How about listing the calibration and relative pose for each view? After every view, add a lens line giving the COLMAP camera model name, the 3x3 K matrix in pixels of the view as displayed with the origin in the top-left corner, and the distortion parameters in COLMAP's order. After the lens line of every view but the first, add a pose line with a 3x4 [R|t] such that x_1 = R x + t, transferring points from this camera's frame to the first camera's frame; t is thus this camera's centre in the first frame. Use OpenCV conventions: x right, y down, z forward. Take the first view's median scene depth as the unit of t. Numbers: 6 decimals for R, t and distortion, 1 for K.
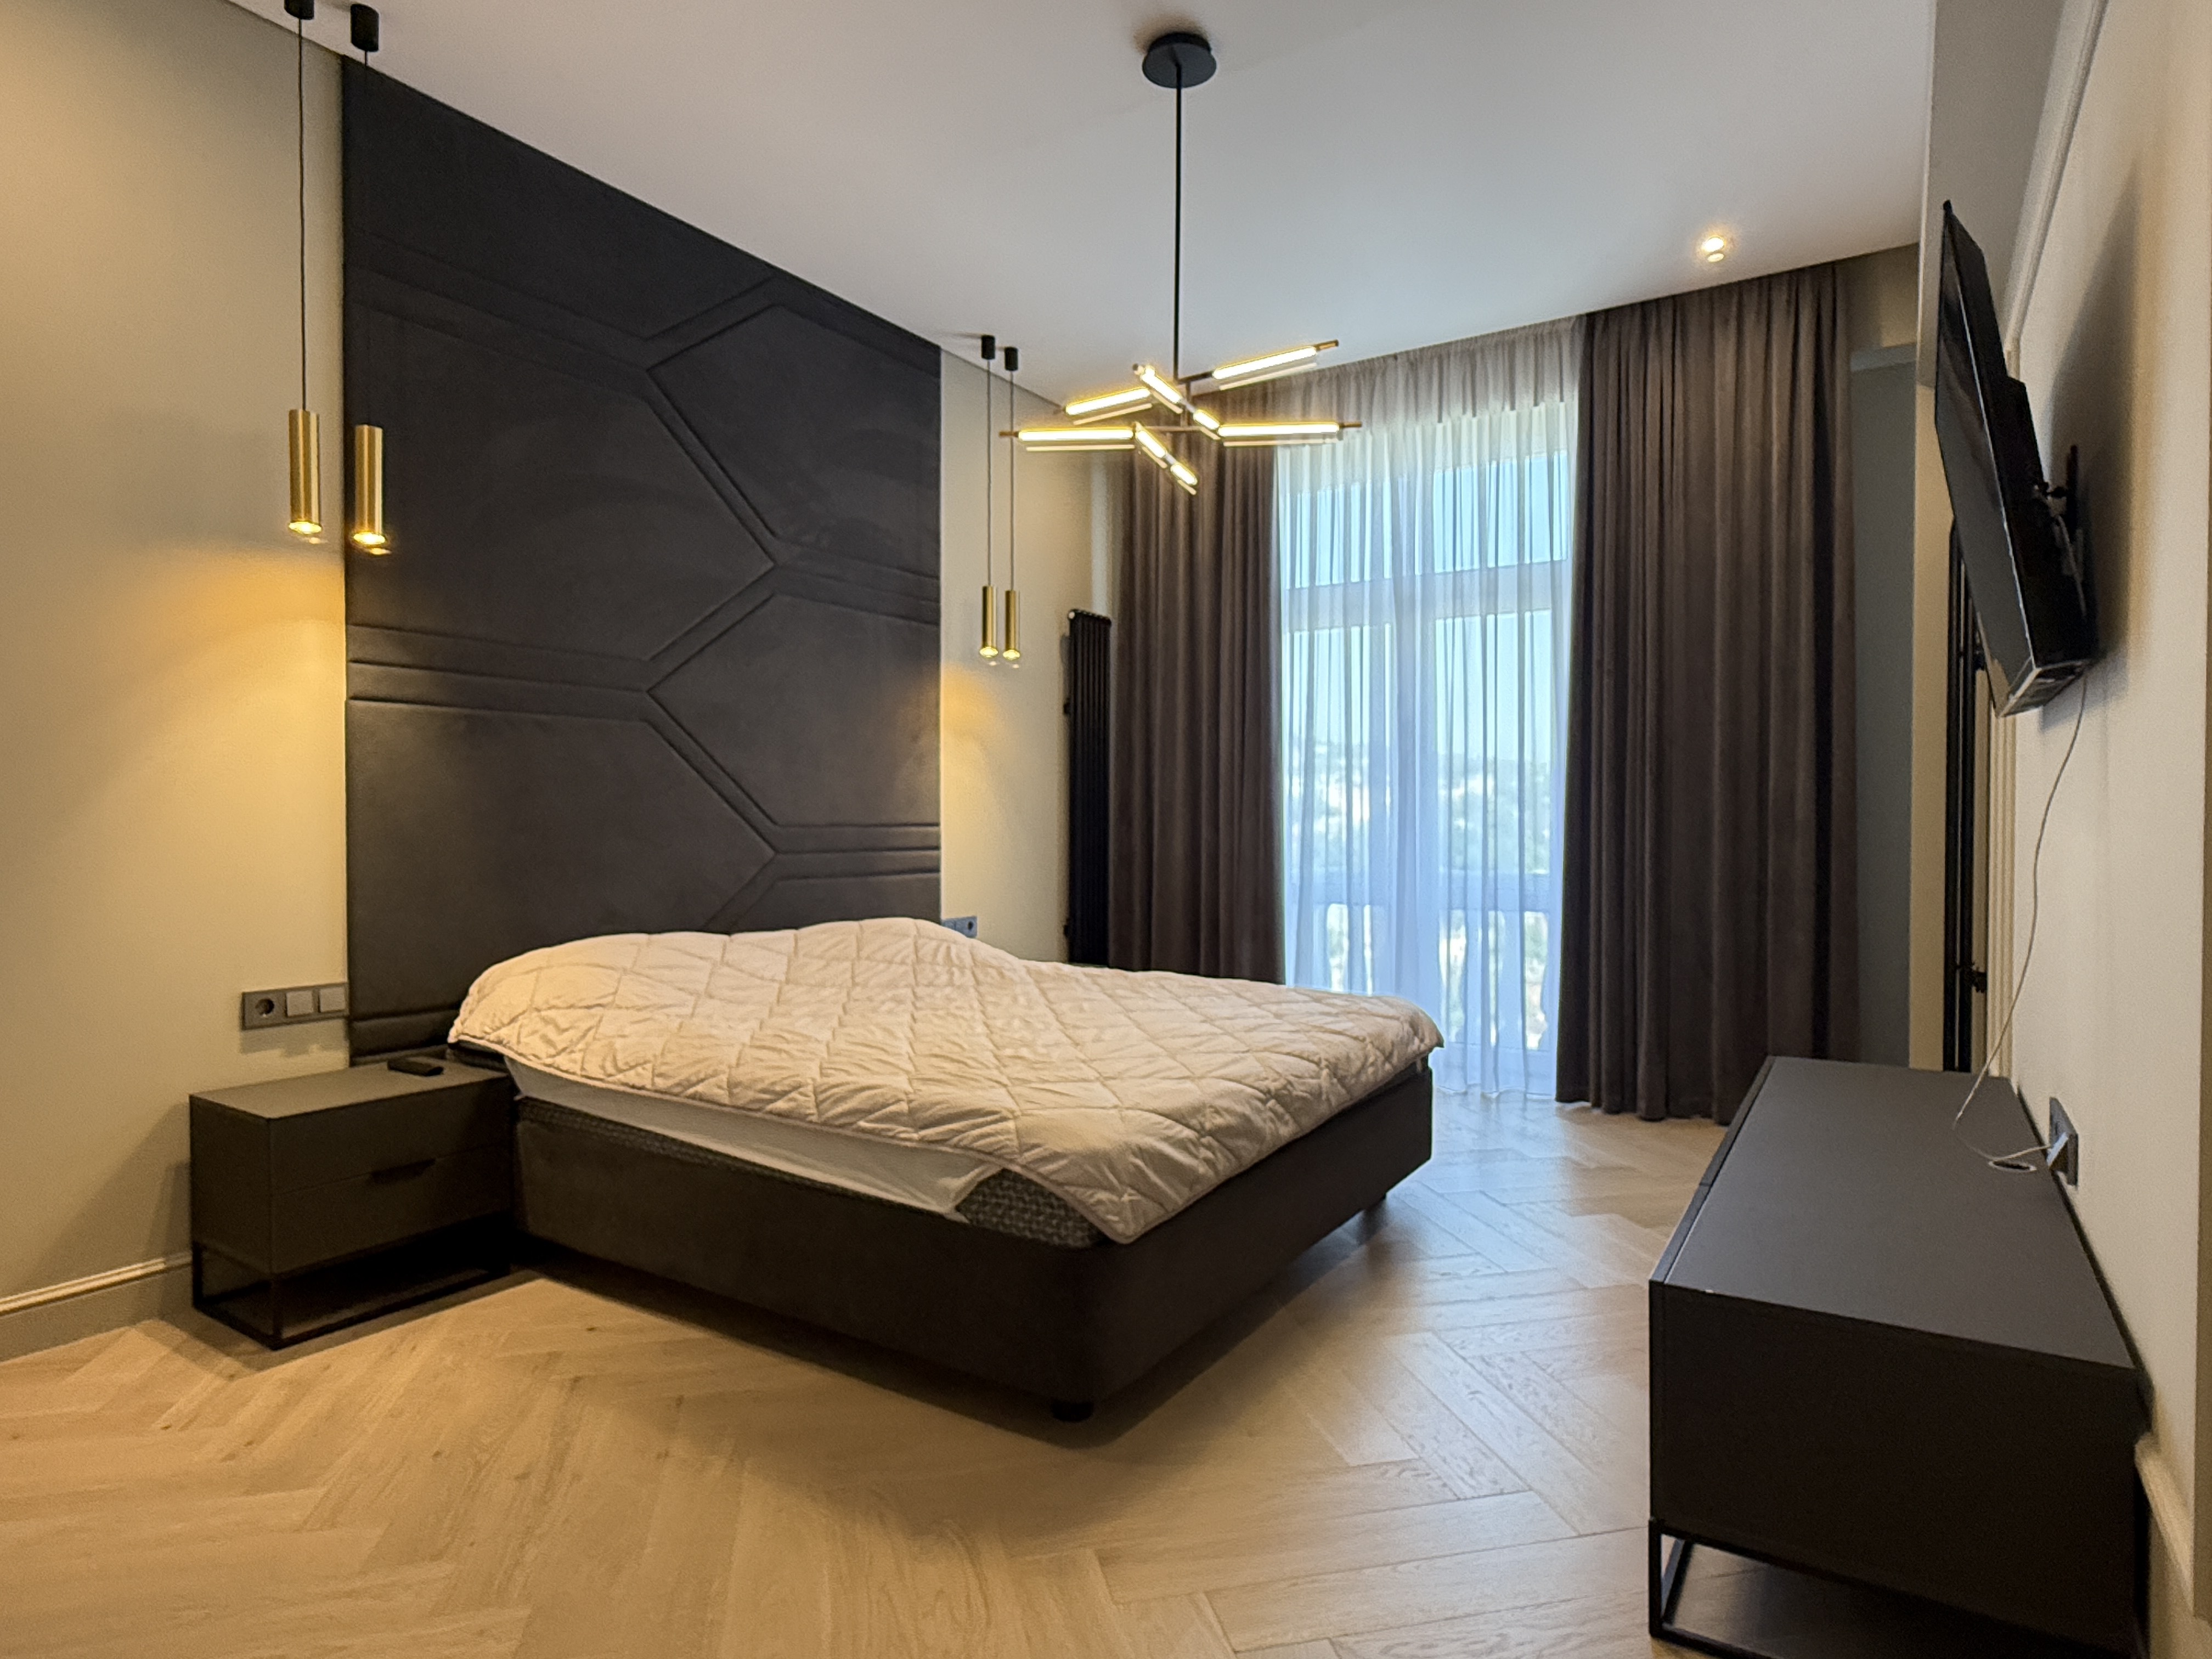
lens RADIAL K [[1193.0, 0, 1106.0], [0, 1193.0, 829.5], [0, 0, 1]] dist [-0.029351, -0.000180]
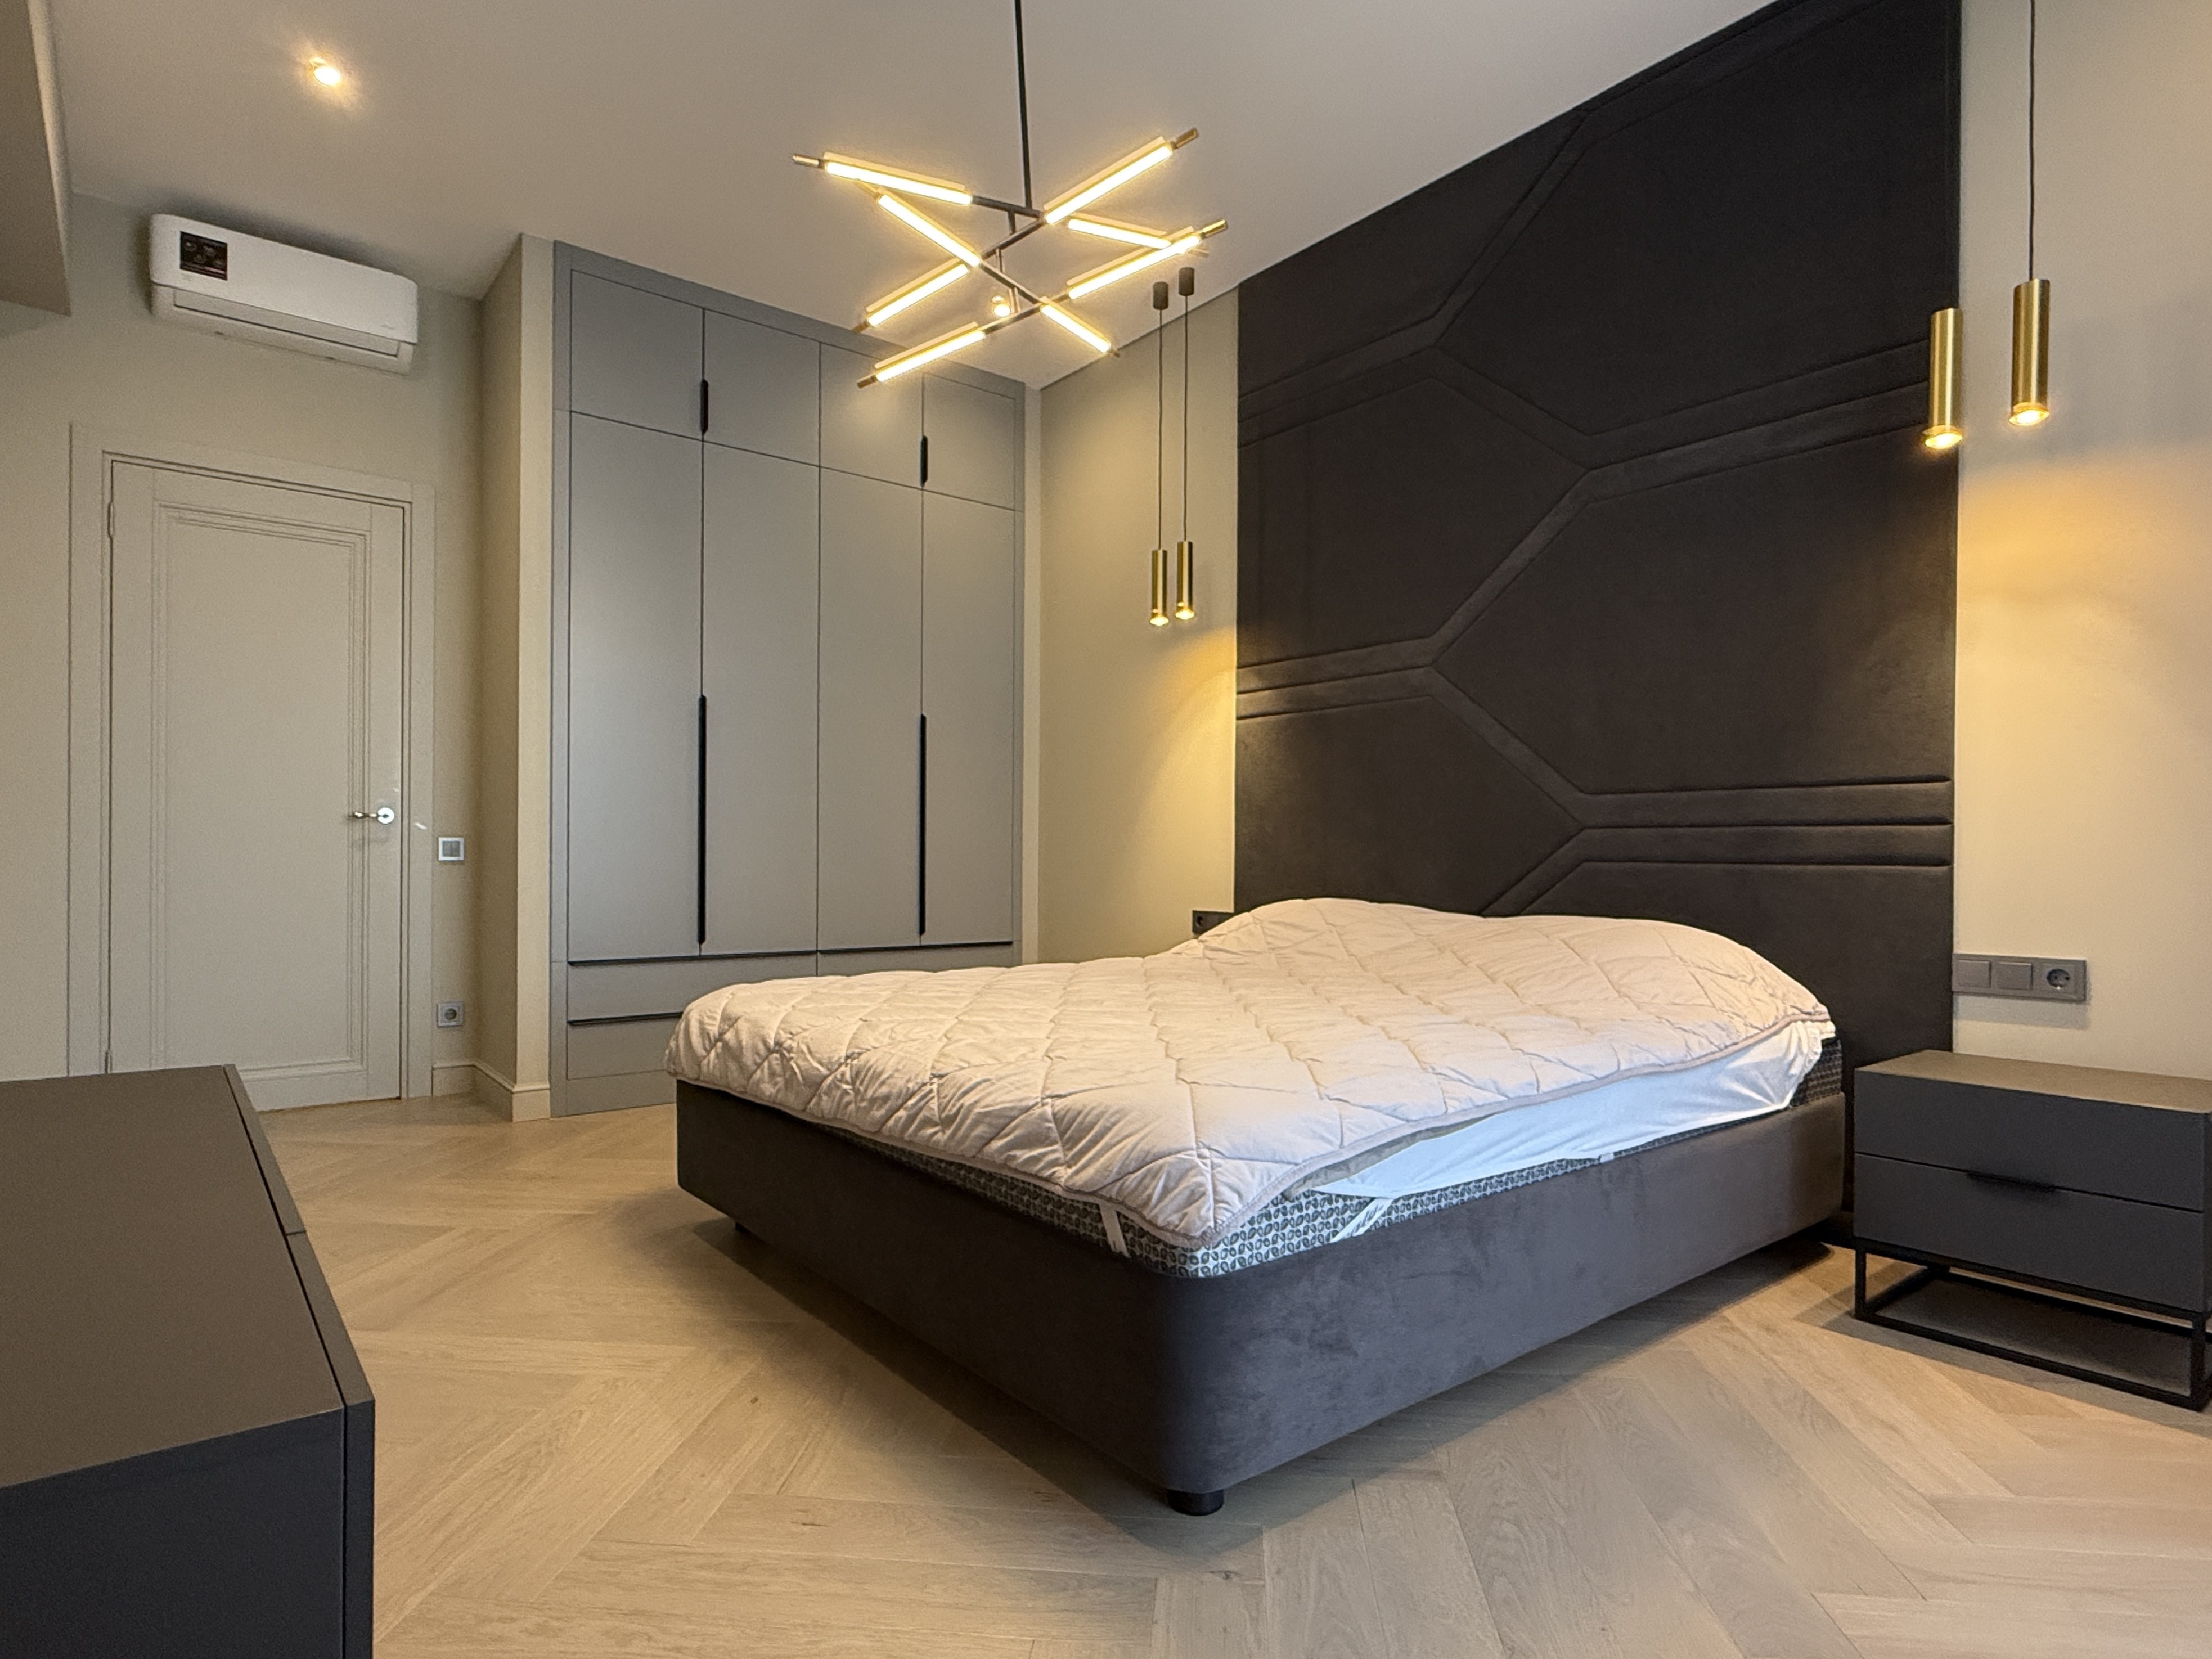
lens RADIAL K [[1189.6, 0, 1106.0], [0, 1189.6, 829.5], [0, 0, 1]] dist [-0.001397, -0.000195]
pose [[-0.310011, -0.019545, -0.950532, 0.682434], [-0.009676, 0.999802, -0.017402, 0.044796], [0.950684, 0.003803, -0.310139, 1.096367]]
